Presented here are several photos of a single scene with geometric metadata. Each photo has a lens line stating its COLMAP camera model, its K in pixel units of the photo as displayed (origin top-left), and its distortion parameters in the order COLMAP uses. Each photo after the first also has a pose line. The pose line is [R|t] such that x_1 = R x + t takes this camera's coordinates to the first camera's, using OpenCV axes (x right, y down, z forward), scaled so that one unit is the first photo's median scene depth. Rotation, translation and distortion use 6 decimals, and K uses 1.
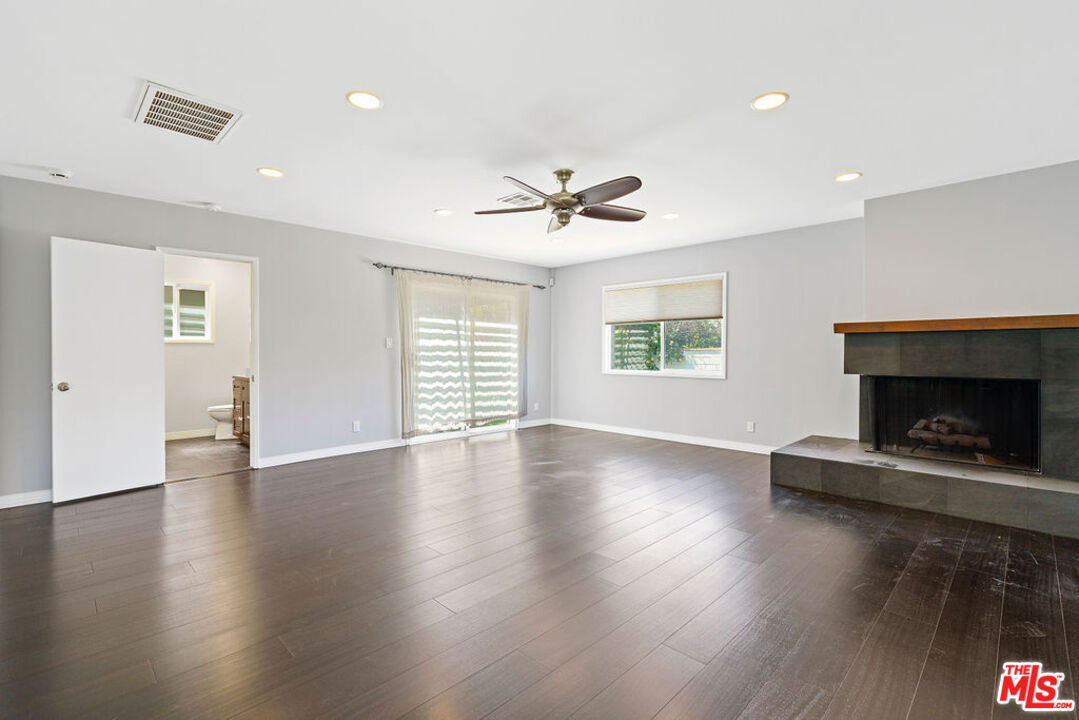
lens RADIAL K [[492.8, 0, 537.7], [0, 492.8, 356.1], [0, 0, 1]] dist [-0.002191, 0.001448]
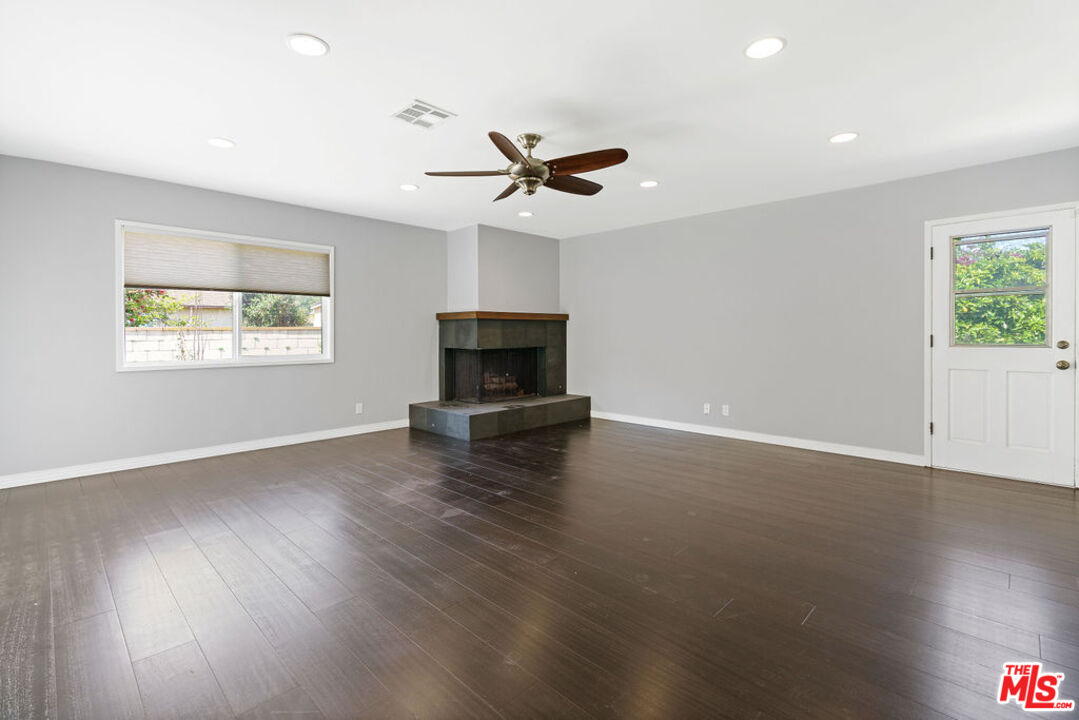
lens RADIAL K [[492.8, 0, 540.5], [0, 492.8, 336.3], [0, 0, 1]] dist [-0.002191, 0.001448]
pose [[-0.006497, -0.007063, 0.999954, -0.539517], [0.013510, 0.999883, 0.007151, -0.003796], [-0.999888, 0.013556, -0.006401, 0.613071]]
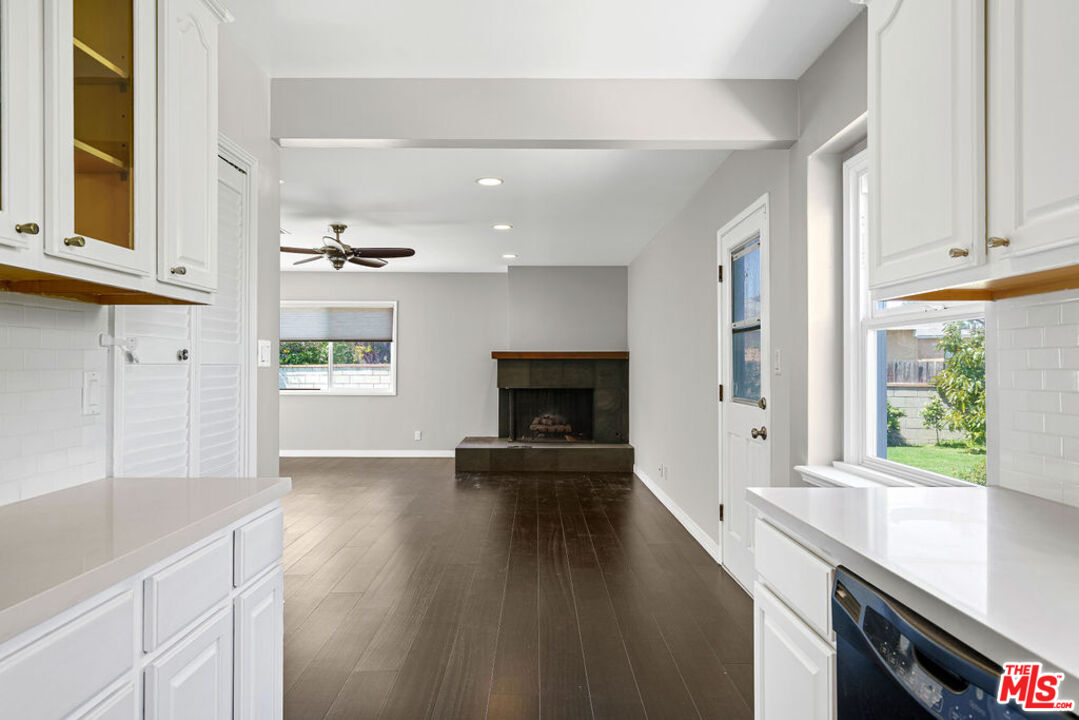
lens RADIAL K [[668.9, 0, 543.8], [0, 668.9, 364.2], [0, 0, 1]] dist [-0.003260, -0.000084]
pose [[0.700621, 0.004846, 0.713517, -0.472724], [0.003604, 0.999940, -0.010330, -0.008165], [-0.713525, 0.009809, 0.700561, -0.315978]]
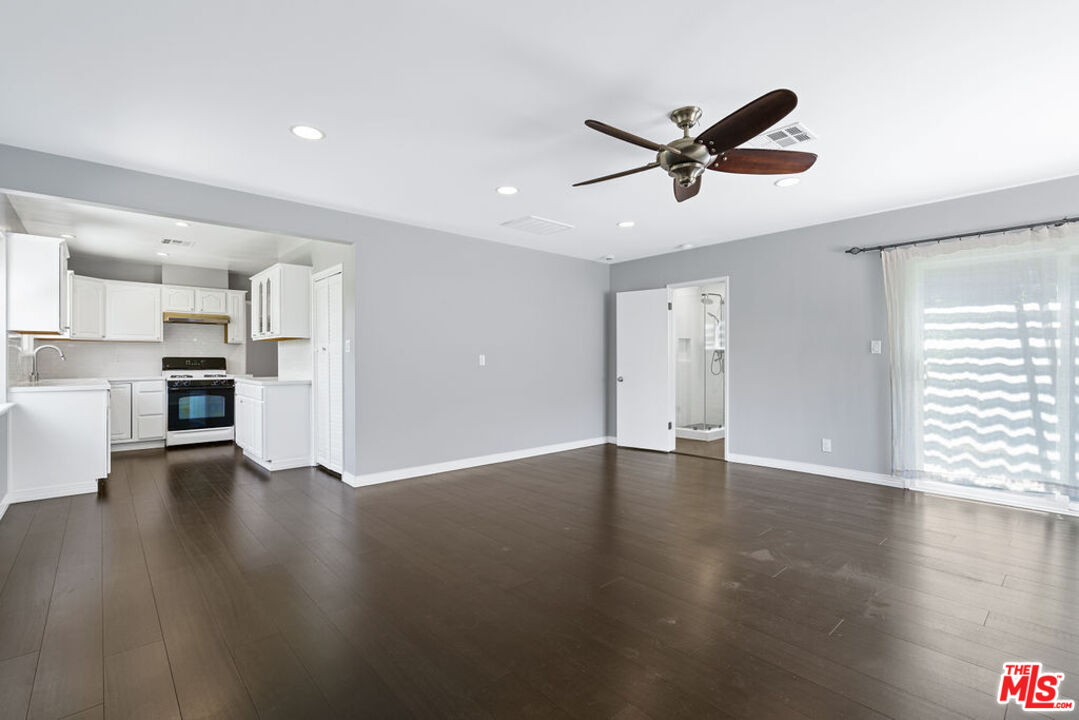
lens RADIAL K [[492.8, 0, 536.9], [0, 492.8, 361.7], [0, 0, 1]] dist [-0.002191, 0.001448]
pose [[-0.051215, 0.005596, -0.998672, 0.490283], [-0.007072, 0.999957, 0.005965, -0.004337], [0.998663, 0.007368, -0.051173, 0.505871]]
